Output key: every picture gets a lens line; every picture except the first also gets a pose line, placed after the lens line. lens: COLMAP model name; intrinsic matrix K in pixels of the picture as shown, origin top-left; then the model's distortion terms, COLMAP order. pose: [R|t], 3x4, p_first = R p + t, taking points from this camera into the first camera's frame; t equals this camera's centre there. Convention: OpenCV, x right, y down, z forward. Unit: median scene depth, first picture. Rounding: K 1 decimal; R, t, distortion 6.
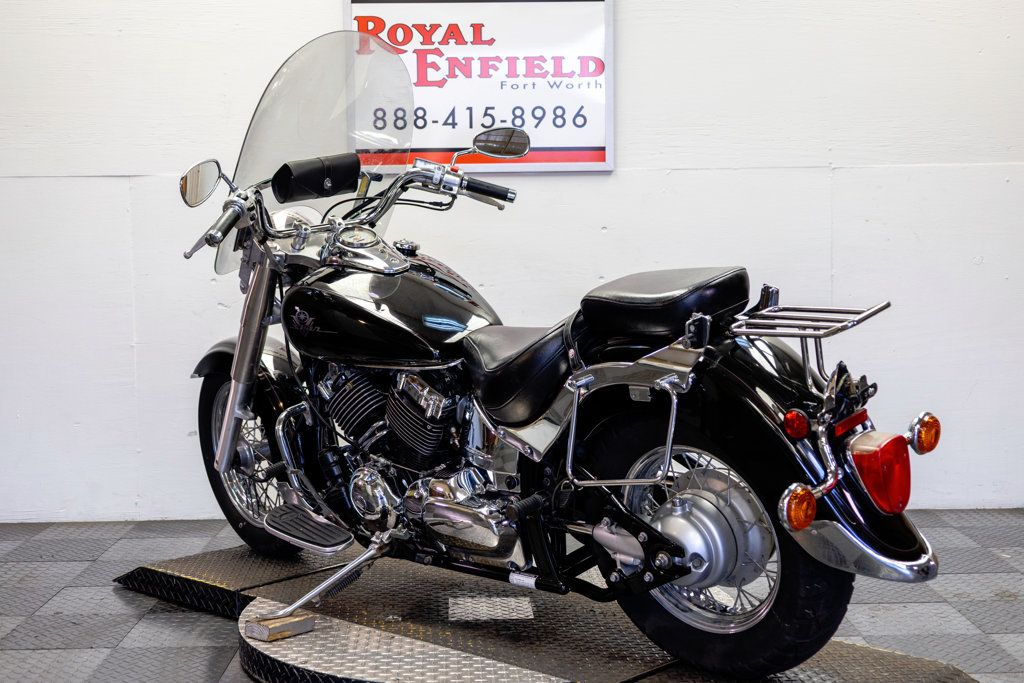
lens RADIAL K [[1404.2, 0, 509.5], [0, 1404.2, 343.0], [0, 0, 1]] dist [0.009497, 0.000000]
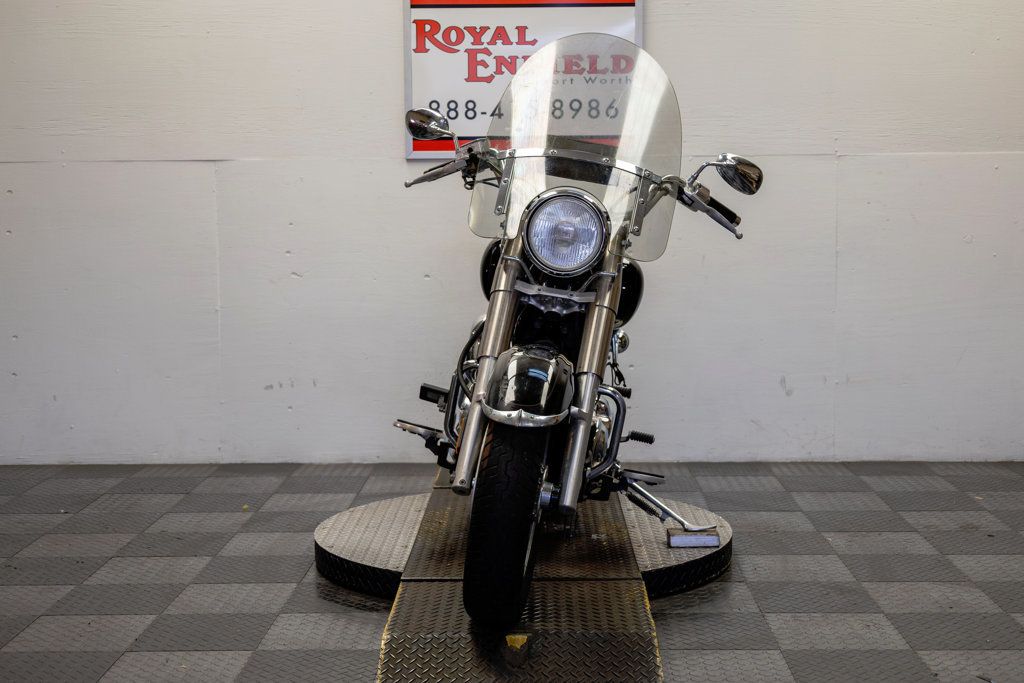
lens RADIAL K [[1404.2, 0, 512.5], [0, 1404.2, 352.0], [0, 0, 1]] dist [0.009497, 0.000000]
pose [[0.999407, 0.008566, -0.033349, 0.009455], [-0.007767, 0.999682, 0.023999, 0.007090], [0.033544, -0.023726, 0.999156, -0.132841]]
